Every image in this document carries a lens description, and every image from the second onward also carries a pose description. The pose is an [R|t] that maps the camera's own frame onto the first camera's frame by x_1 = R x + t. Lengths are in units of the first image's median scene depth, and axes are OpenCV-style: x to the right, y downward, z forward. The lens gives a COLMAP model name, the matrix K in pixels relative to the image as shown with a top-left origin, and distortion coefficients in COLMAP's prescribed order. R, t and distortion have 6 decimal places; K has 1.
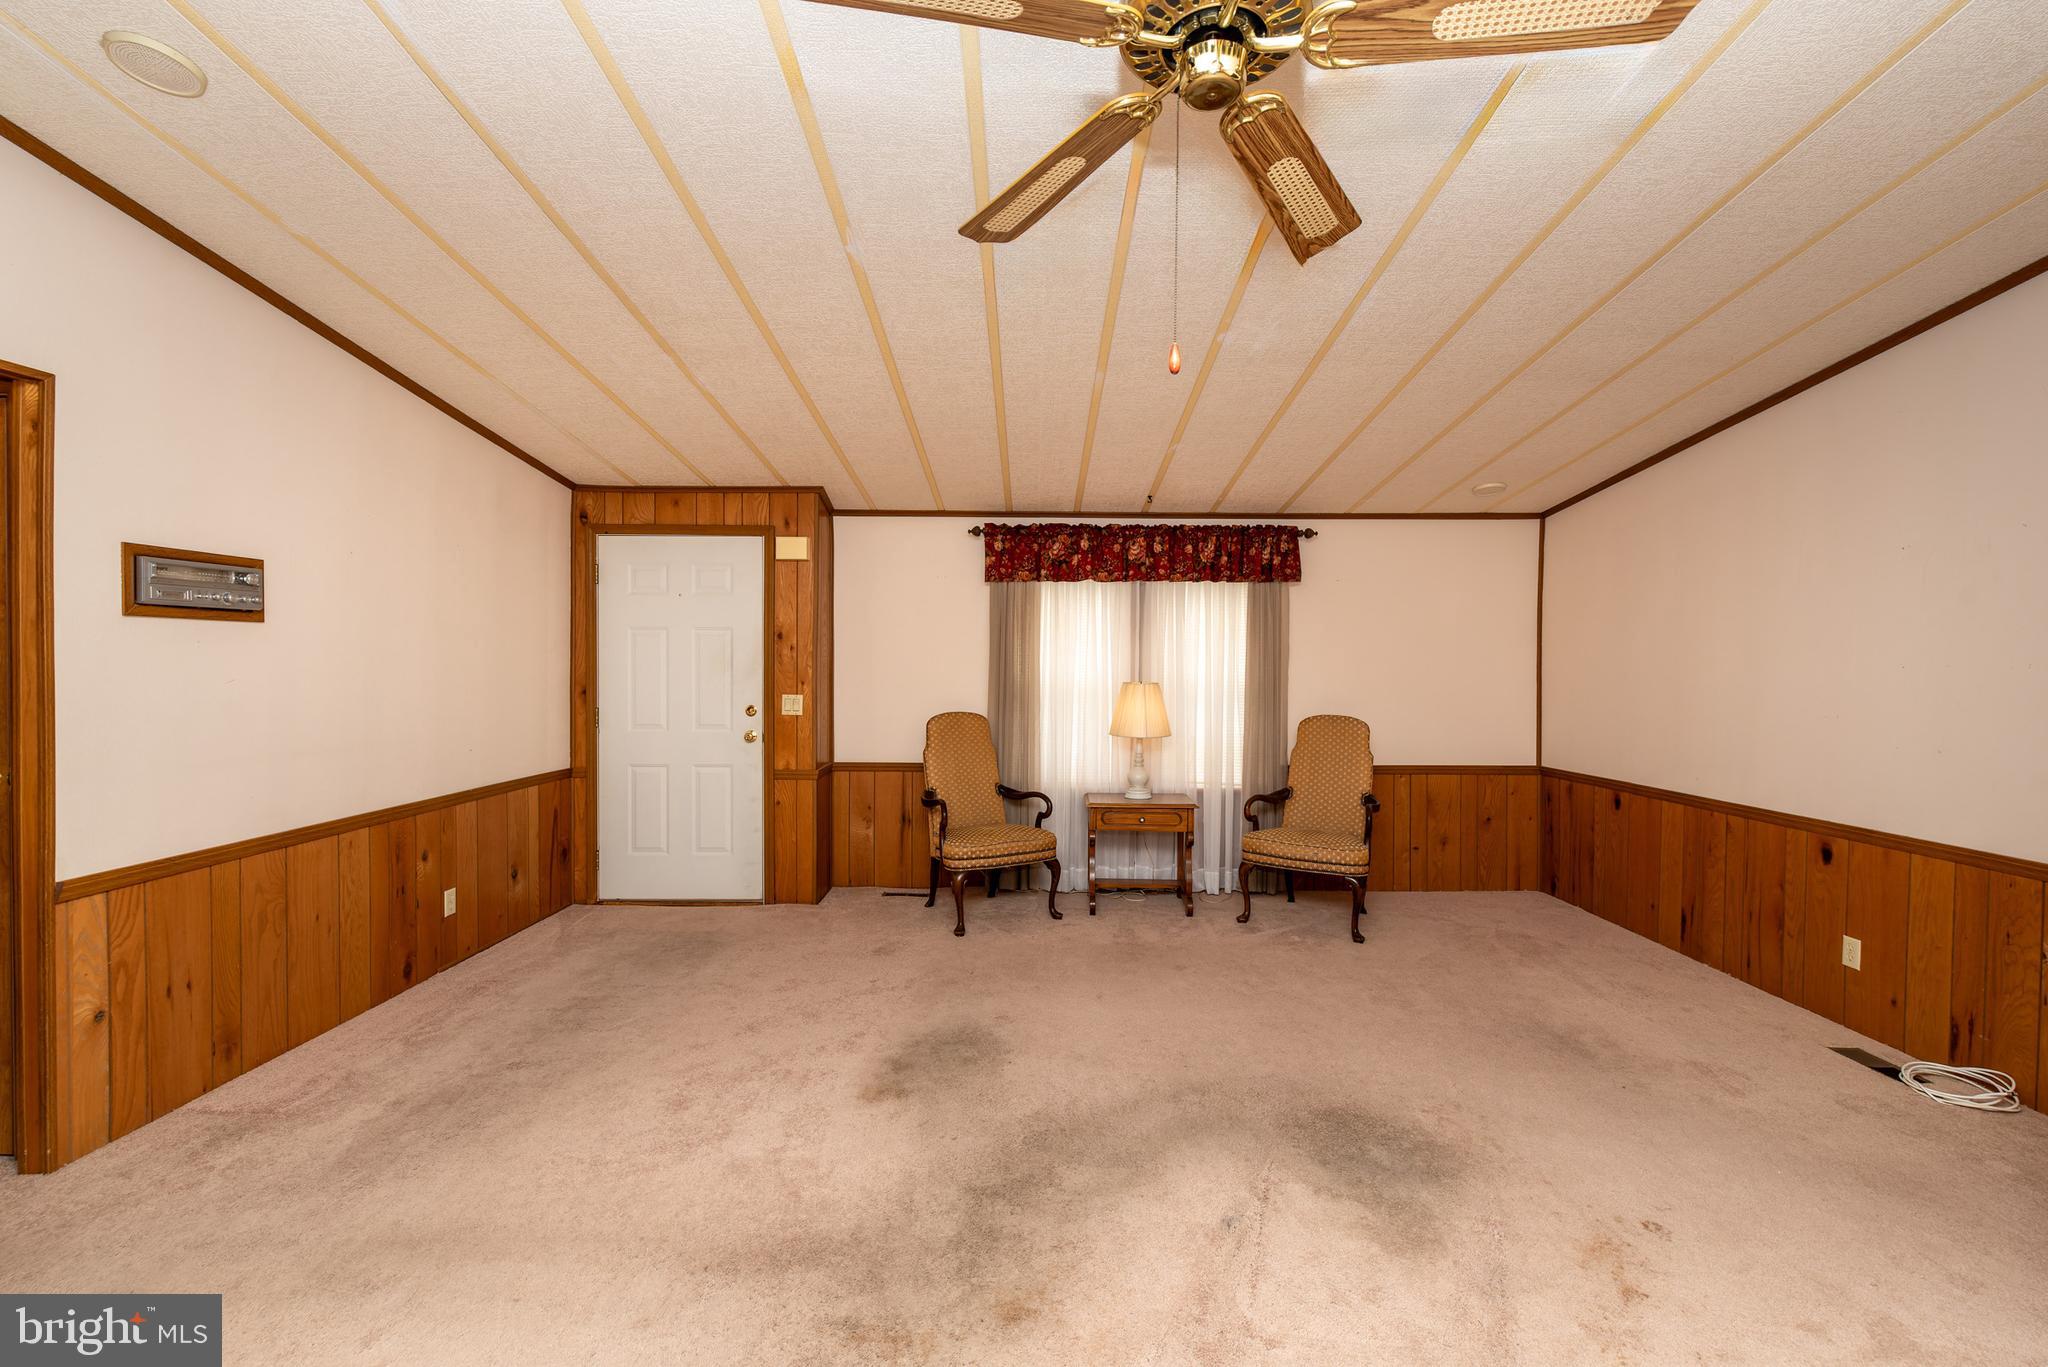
lens RADIAL K [[877.9, 0, 1007.7], [0, 877.9, 691.6], [0, 0, 1]] dist [0.004175, -0.002023]
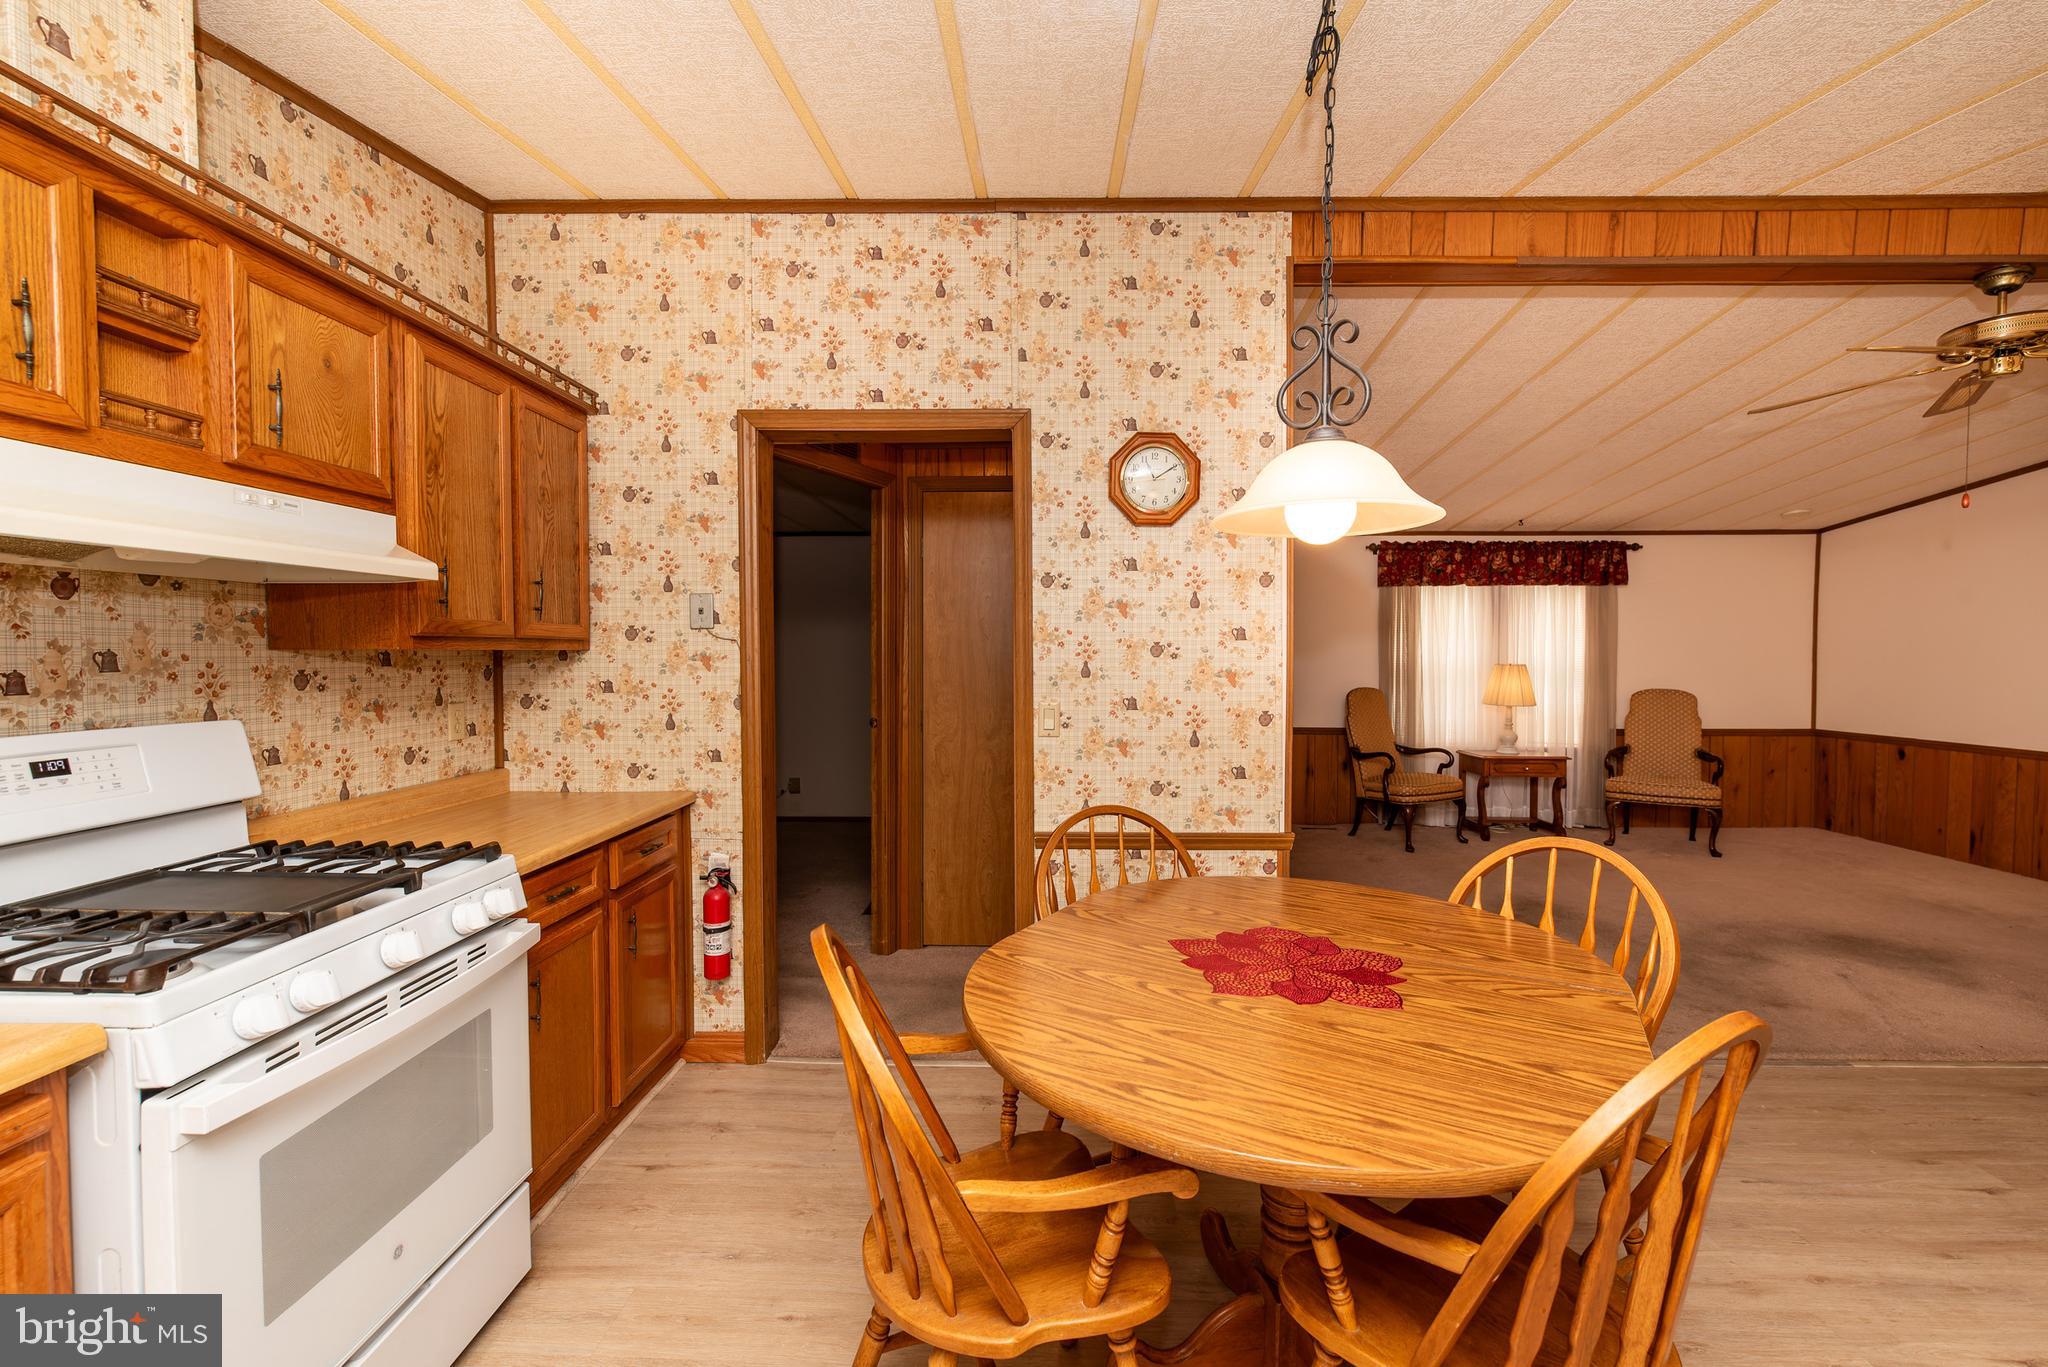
lens RADIAL K [[887.4, 0, 973.3], [0, 887.4, 688.0], [0, 0, 1]] dist [-0.010670, 0.001763]
pose [[0.999298, -0.002937, -0.037350, -0.572834], [0.003408, 0.999915, 0.012563, 0.005471], [0.037310, -0.012681, 0.999223, -0.320660]]
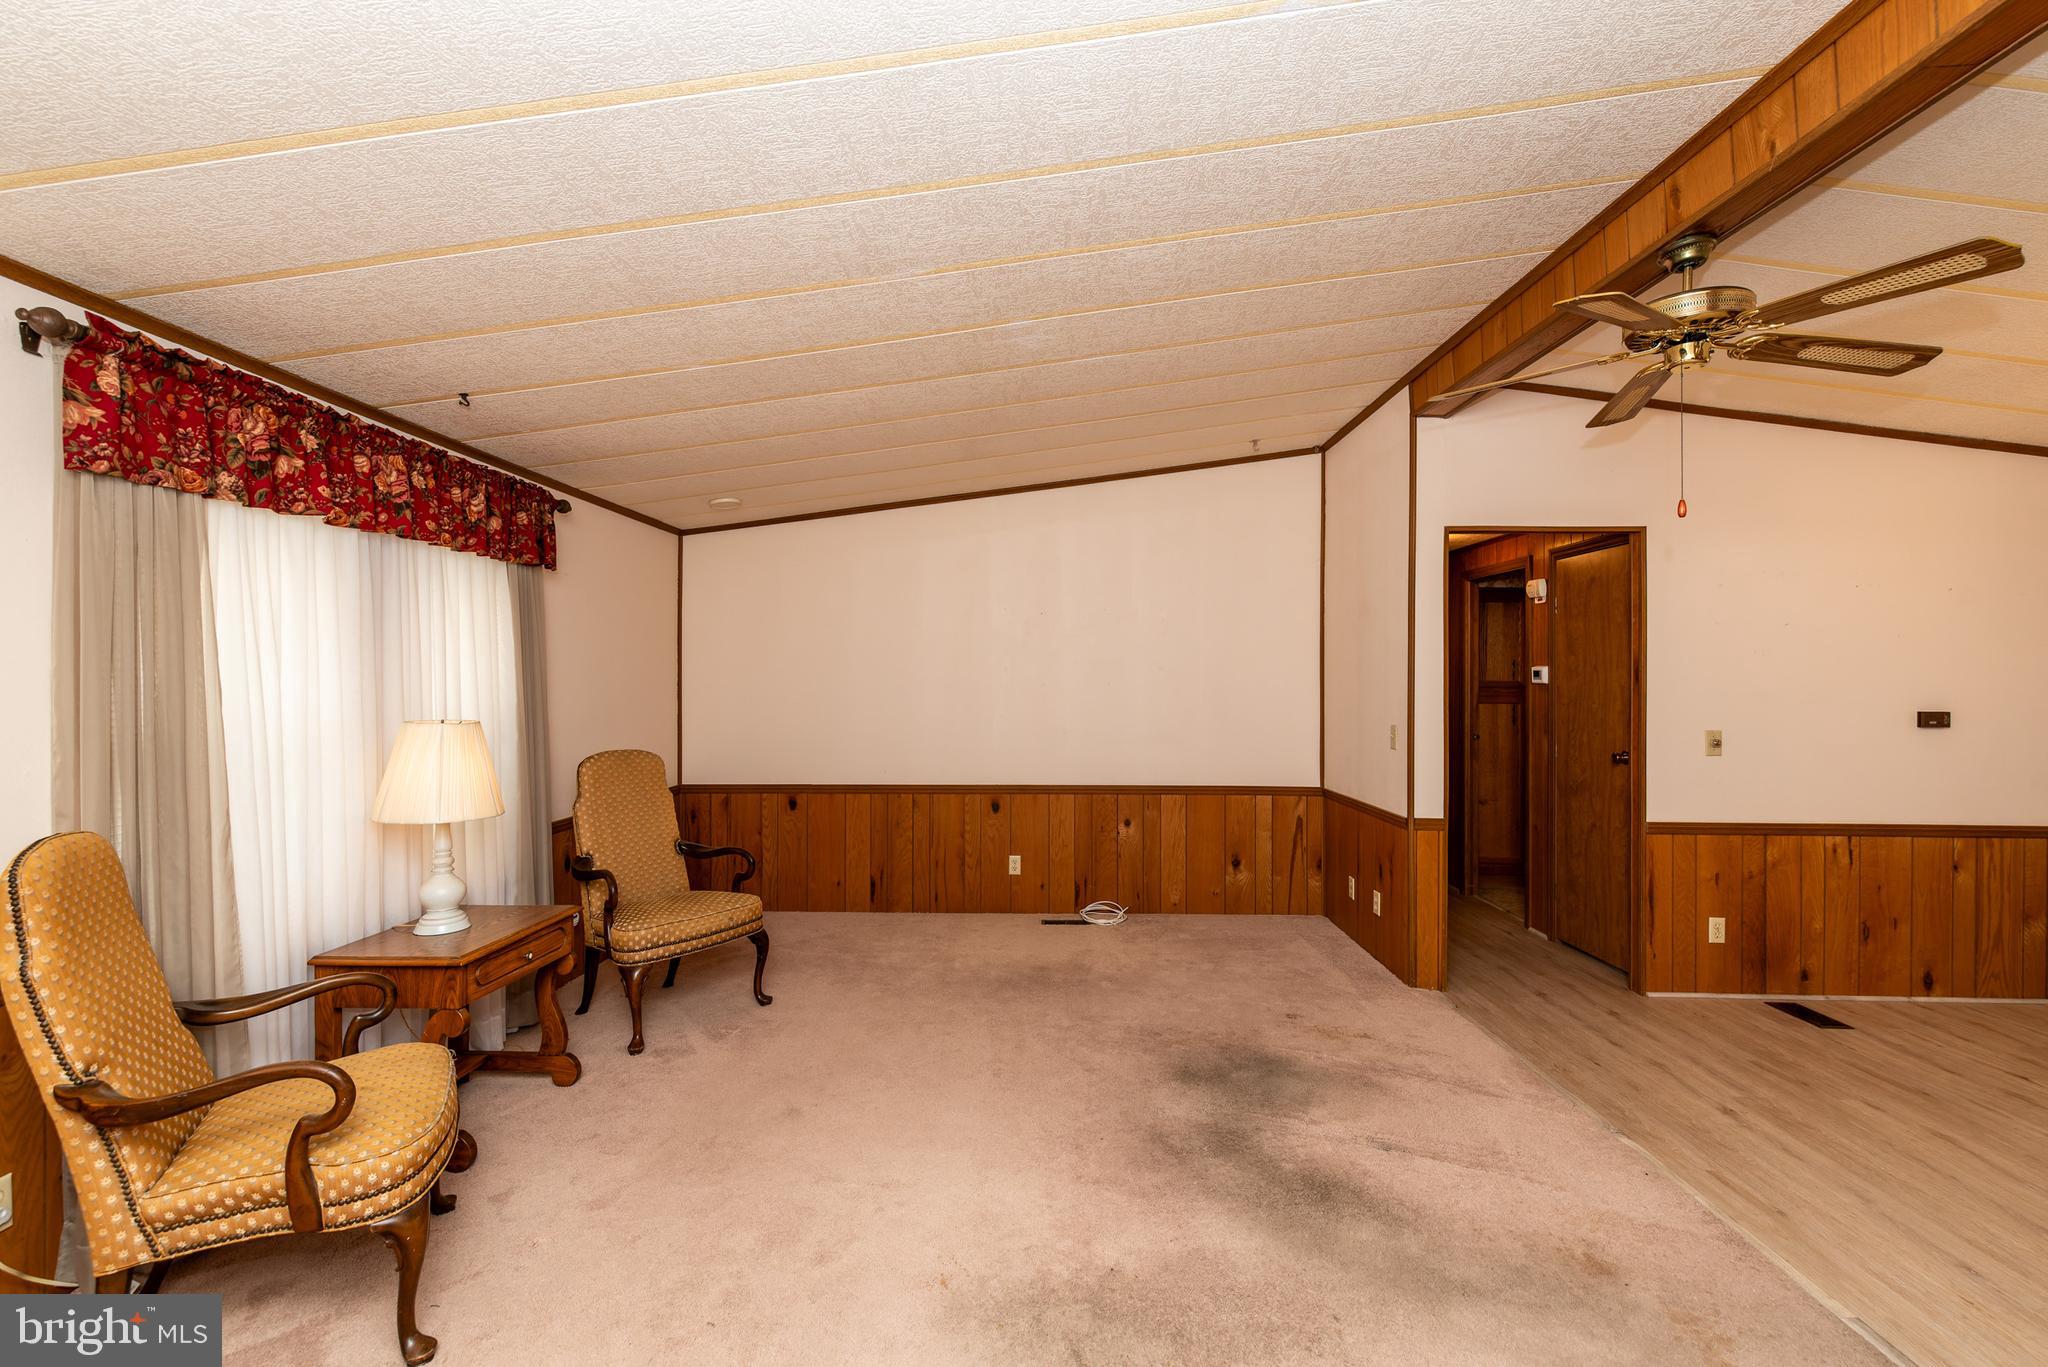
lens RADIAL K [[877.9, 0, 1055.6], [0, 877.9, 676.8], [0, 0, 1]] dist [0.004175, -0.002023]
pose [[-0.013757, -0.002718, 0.999902, -0.398766], [0.027962, 0.999604, 0.003102, -0.028904], [-0.999514, 0.028002, -0.013676, 0.602767]]
